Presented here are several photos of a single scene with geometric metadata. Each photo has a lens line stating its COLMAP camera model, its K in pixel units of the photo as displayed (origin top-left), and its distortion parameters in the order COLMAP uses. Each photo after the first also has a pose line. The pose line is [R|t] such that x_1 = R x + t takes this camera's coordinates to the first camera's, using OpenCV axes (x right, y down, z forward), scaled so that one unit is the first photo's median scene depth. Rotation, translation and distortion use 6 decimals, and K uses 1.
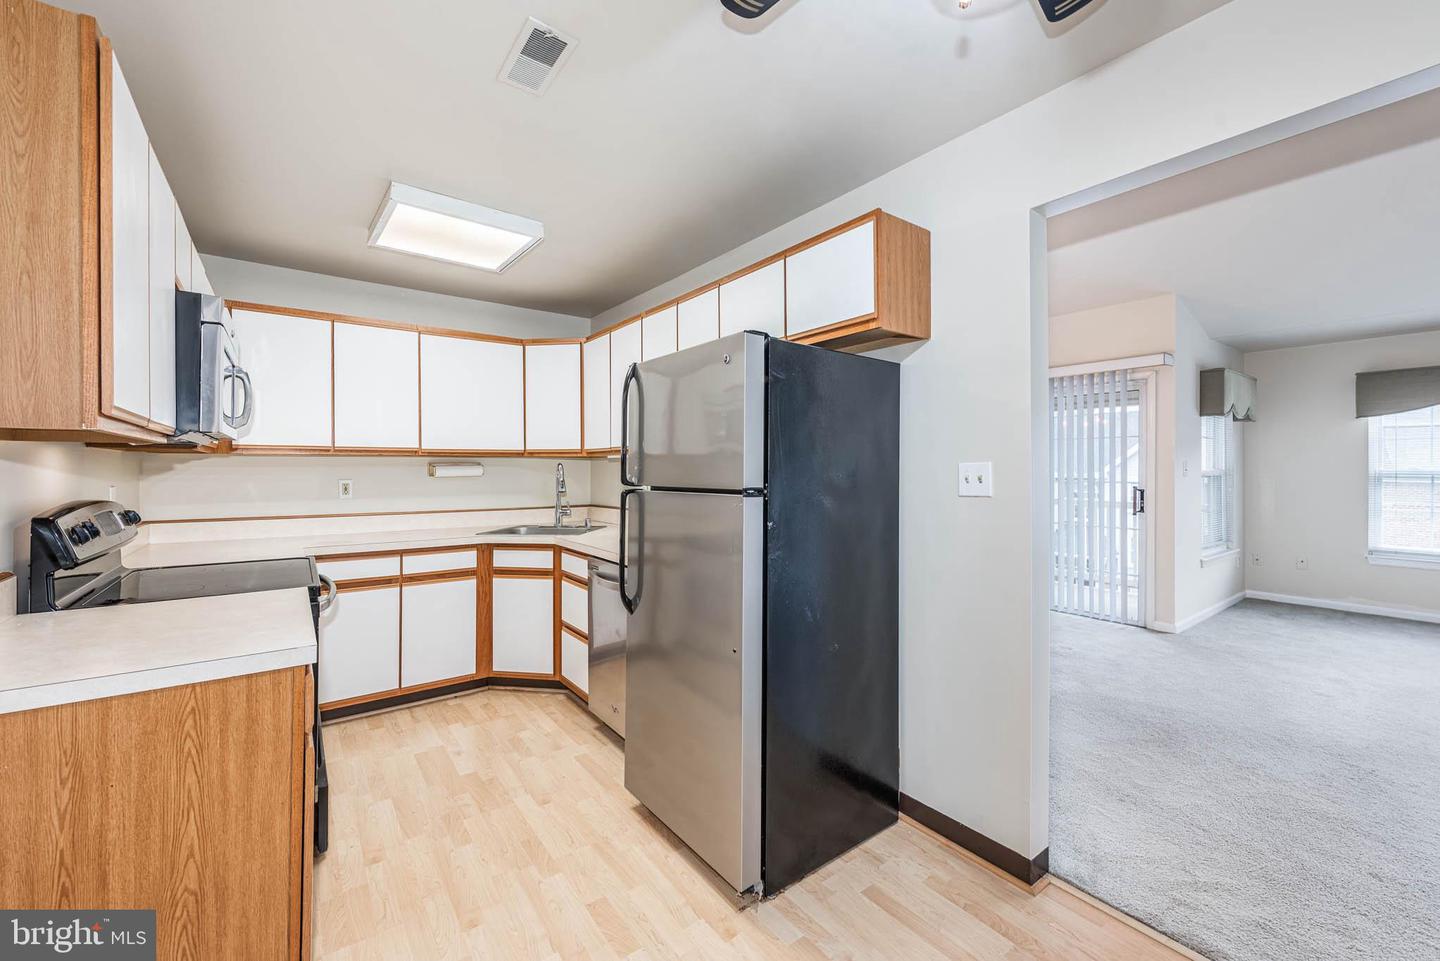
lens RADIAL K [[568.3, 0, 716.1], [0, 568.3, 474.1], [0, 0, 1]] dist [0.009695, -0.004456]
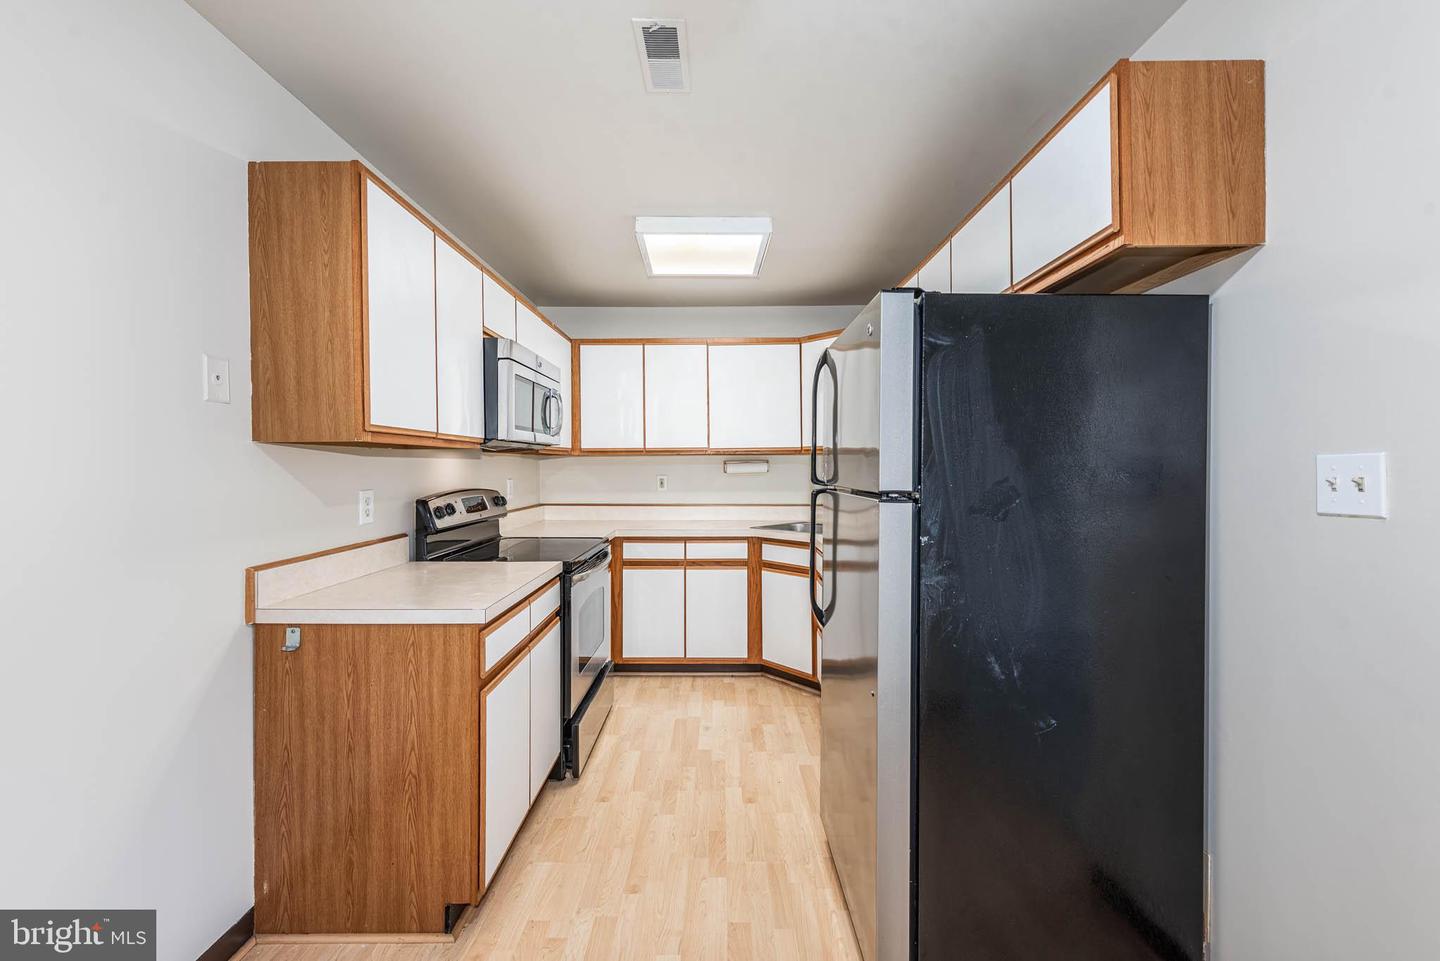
lens RADIAL K [[568.3, 0, 716.1], [0, 568.3, 474.1], [0, 0, 1]] dist [0.009695, -0.004456]
pose [[0.803495, 0.006190, -0.595279, 0.276481], [-0.002330, 0.999971, 0.007253, -0.003166], [0.595307, -0.004441, 0.803486, 0.191217]]
